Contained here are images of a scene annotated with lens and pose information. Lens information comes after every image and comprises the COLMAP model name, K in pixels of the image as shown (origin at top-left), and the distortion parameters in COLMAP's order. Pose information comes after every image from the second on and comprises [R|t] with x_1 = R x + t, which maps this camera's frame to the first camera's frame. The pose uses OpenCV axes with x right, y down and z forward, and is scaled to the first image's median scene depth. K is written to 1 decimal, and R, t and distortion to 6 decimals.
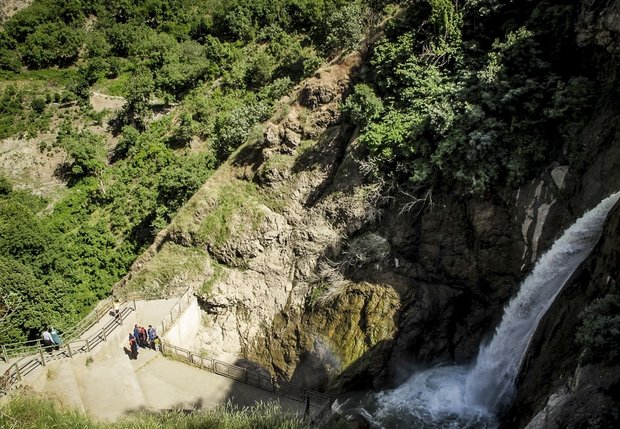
lens RADIAL K [[539.1, 0, 297.8], [0, 539.1, 229.7], [0, 0, 1]] dist [-0.160457, 0.133552]
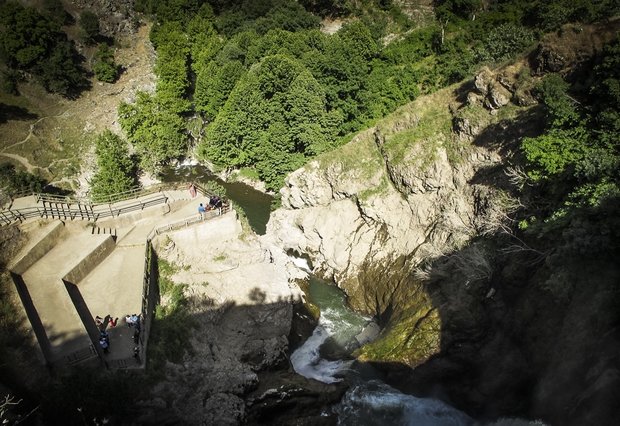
lens RADIAL K [[538.1, 0, 309.9], [0, 538.1, 227.9], [0, 0, 1]] dist [-0.150203, 0.108070]
pose [[0.608621, 0.556264, -0.565819, 0.396526], [-0.308348, 0.822866, 0.477297, -0.309258], [0.731097, -0.116024, 0.672336, 0.230373]]
